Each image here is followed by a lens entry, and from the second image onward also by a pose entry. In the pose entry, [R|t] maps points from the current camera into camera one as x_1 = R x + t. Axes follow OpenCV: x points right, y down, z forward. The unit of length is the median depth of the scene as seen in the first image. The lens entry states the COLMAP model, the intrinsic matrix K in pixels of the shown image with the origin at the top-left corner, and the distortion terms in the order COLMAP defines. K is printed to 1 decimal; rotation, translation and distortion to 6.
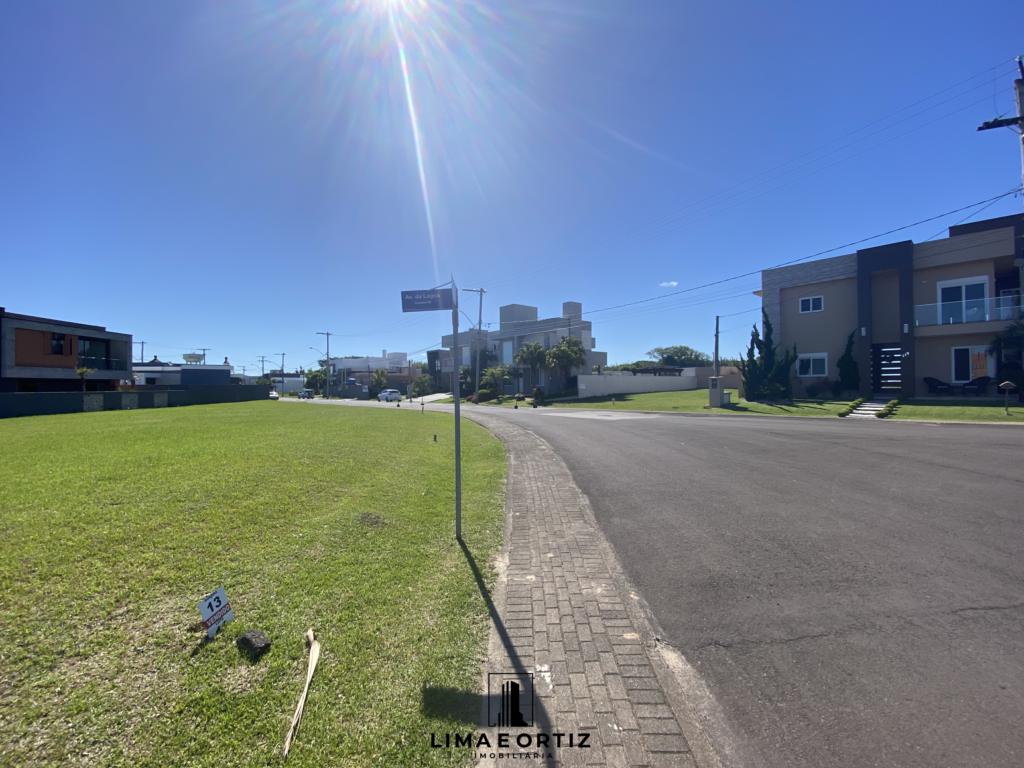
lens RADIAL K [[411.5, 0, 507.8], [0, 411.5, 379.9], [0, 0, 1]] dist [0.040990, -0.029148]
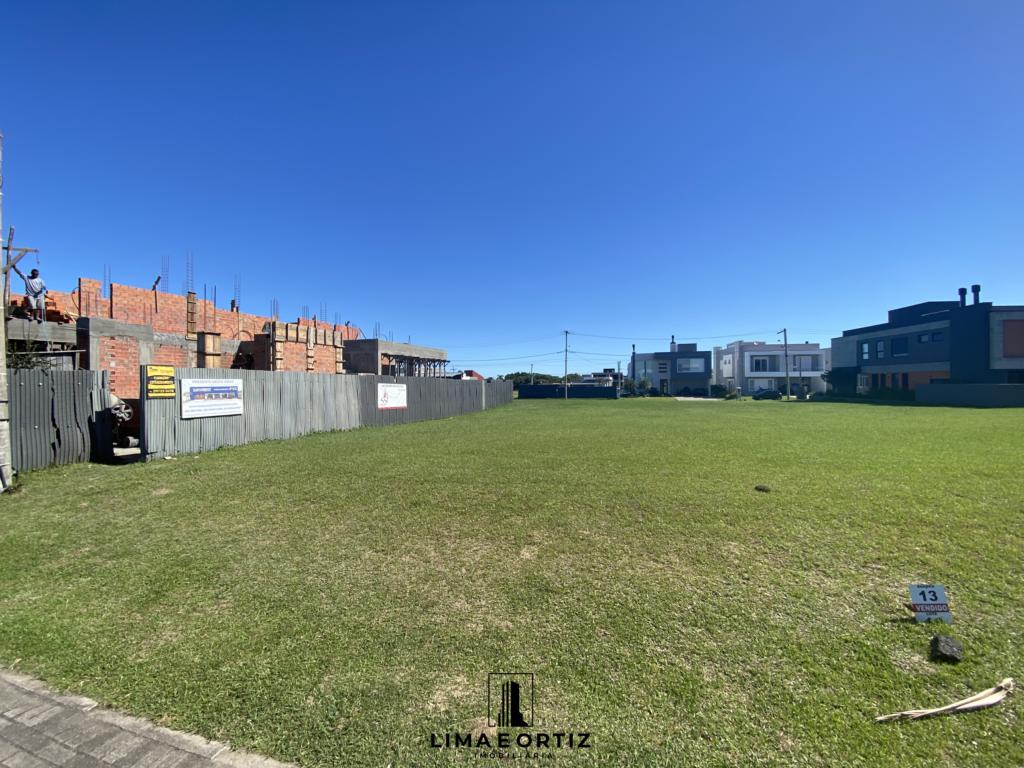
lens RADIAL K [[419.9, 0, 508.0], [0, 419.9, 382.0], [0, 0, 1]] dist [0.013637, -0.018458]
pose [[-0.213830, 0.006379, -0.976850, 0.544585], [0.021823, 0.999760, 0.001752, -0.027167], [0.976627, -0.020943, -0.213918, 0.198608]]
